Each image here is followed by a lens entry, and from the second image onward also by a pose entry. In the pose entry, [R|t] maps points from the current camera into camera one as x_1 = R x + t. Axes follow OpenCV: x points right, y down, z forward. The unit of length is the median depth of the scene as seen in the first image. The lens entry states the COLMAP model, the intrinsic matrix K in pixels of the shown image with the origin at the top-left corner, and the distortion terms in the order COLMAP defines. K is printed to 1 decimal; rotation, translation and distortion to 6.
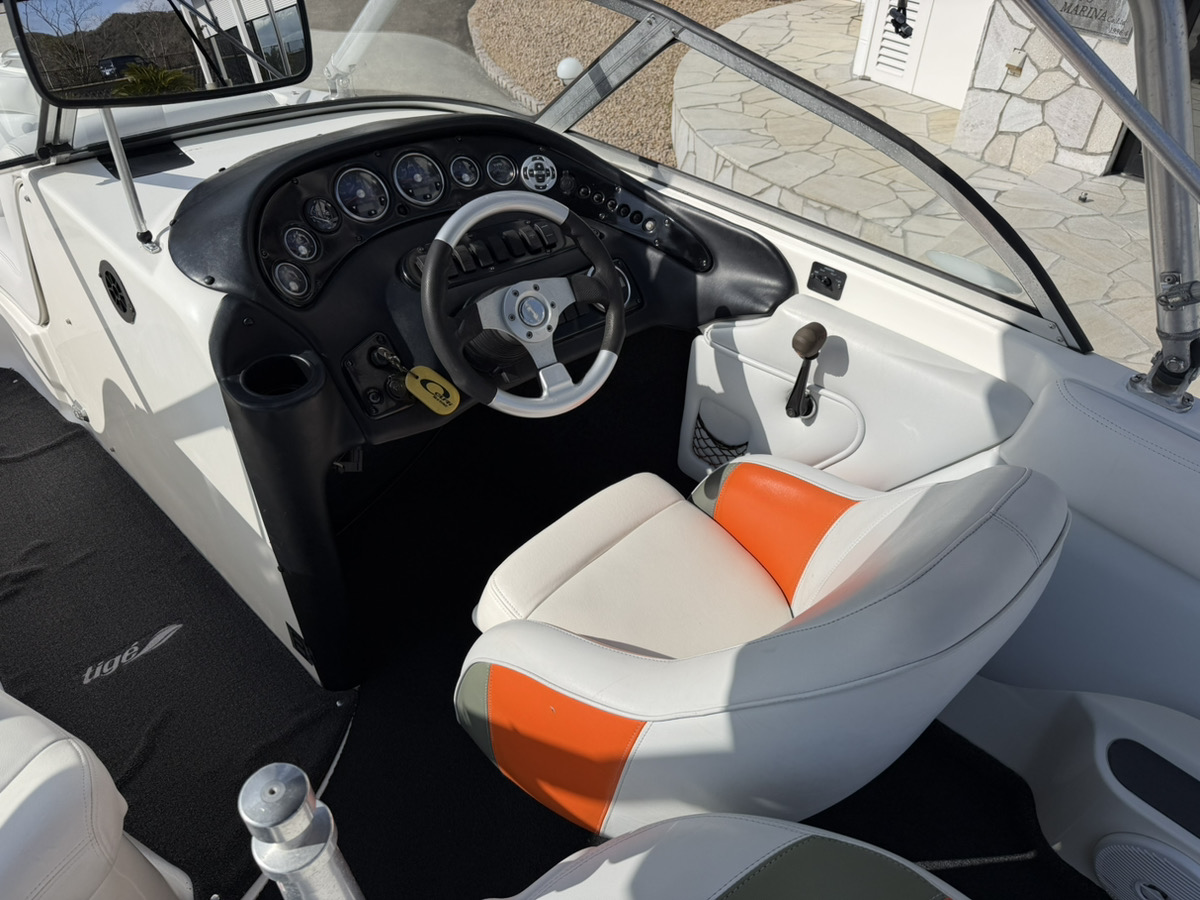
lens RADIAL K [[850.3, 0, 575.9], [0, 850.3, 452.0], [0, 0, 1]] dist [0.126786, -0.247673]
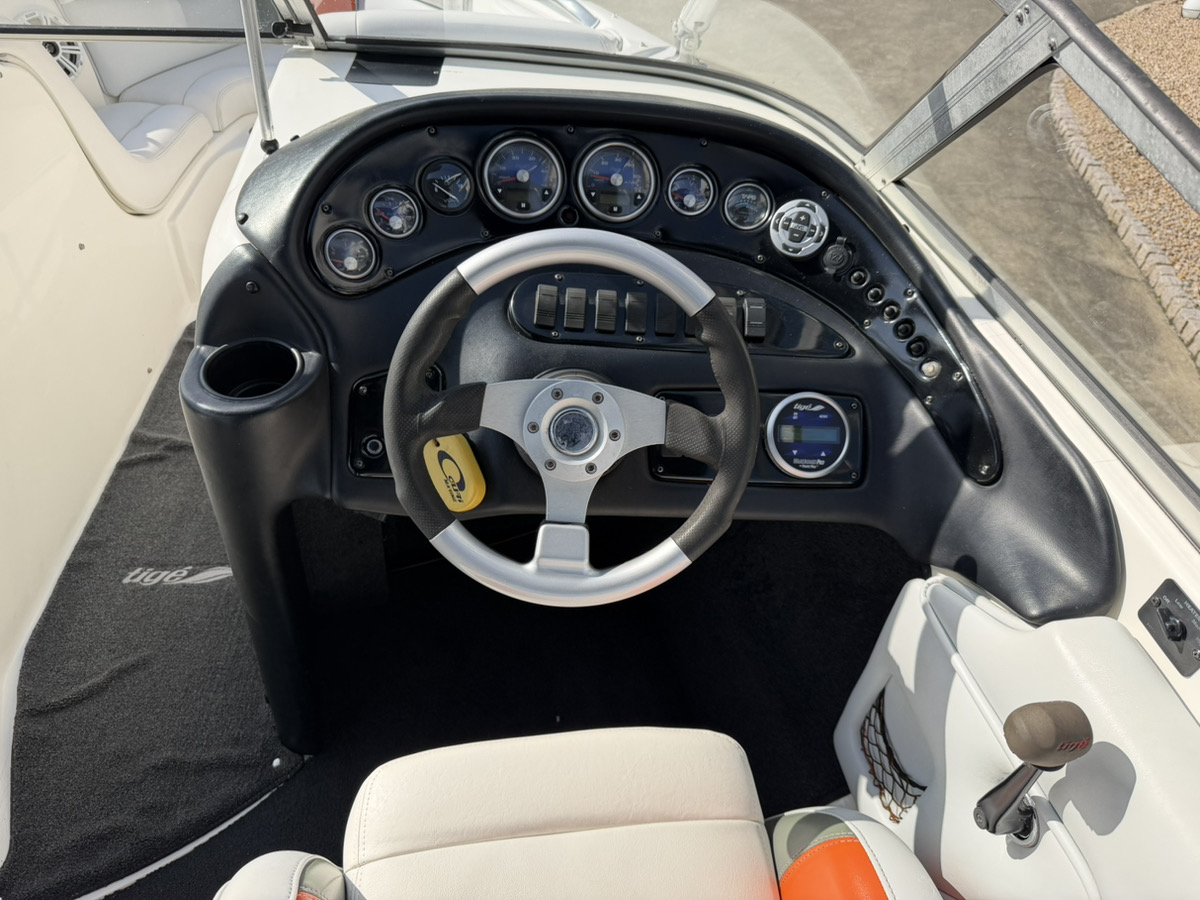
lens RADIAL K [[839.5, 0, 599.7], [0, 839.5, 446.0], [0, 0, 1]] dist [0.038582, -0.049615]
pose [[0.790147, 0.425403, -0.441249, 0.189900], [-0.424008, 0.899235, 0.107668, -0.190444], [0.442589, 0.102019, 0.890902, 0.410587]]
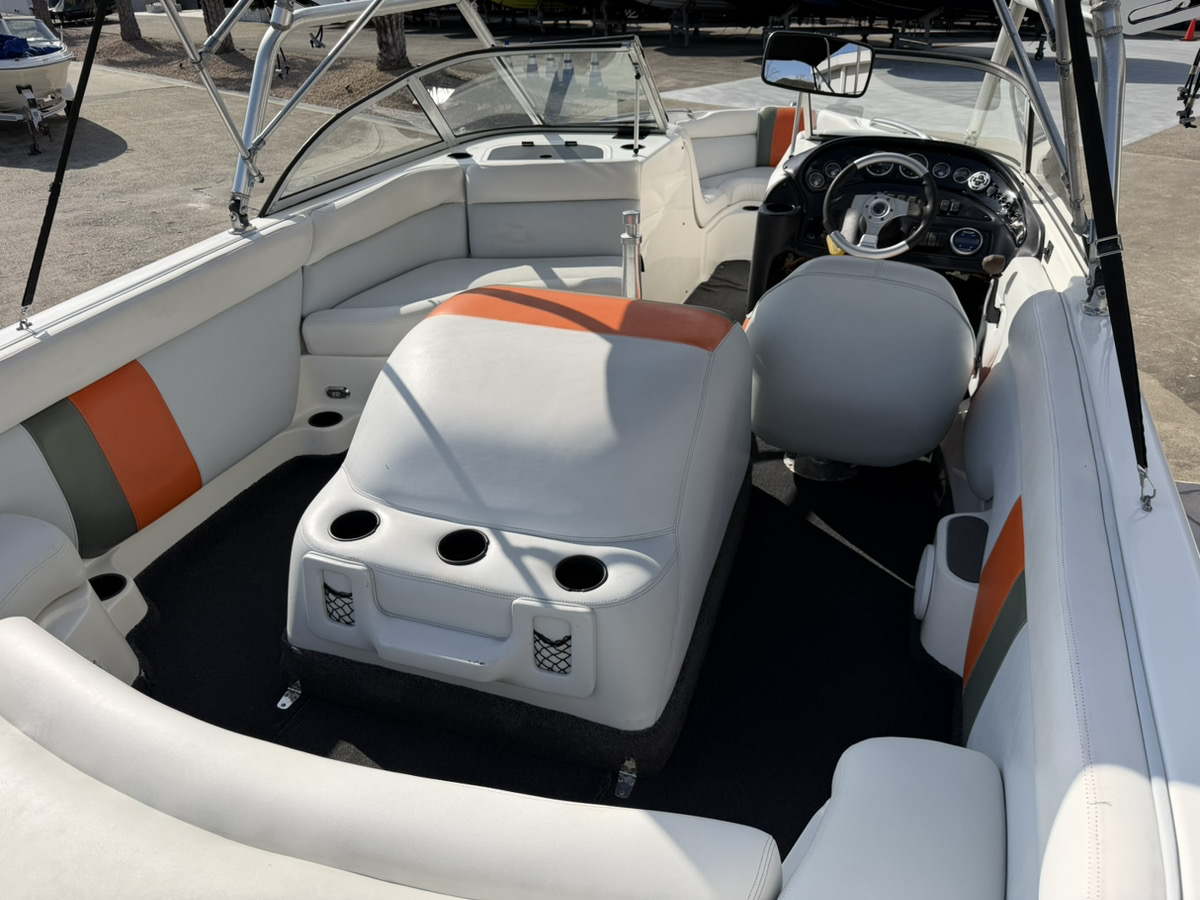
lens RADIAL K [[839.5, 0, 599.7], [0, 839.5, 446.0], [0, 0, 1]] dist [0.038582, -0.049615]
pose [[0.454782, 0.416535, -0.787192, 1.230479], [-0.565167, 0.818090, 0.106372, 0.386260], [0.688302, 0.396519, 0.607465, -0.381304]]
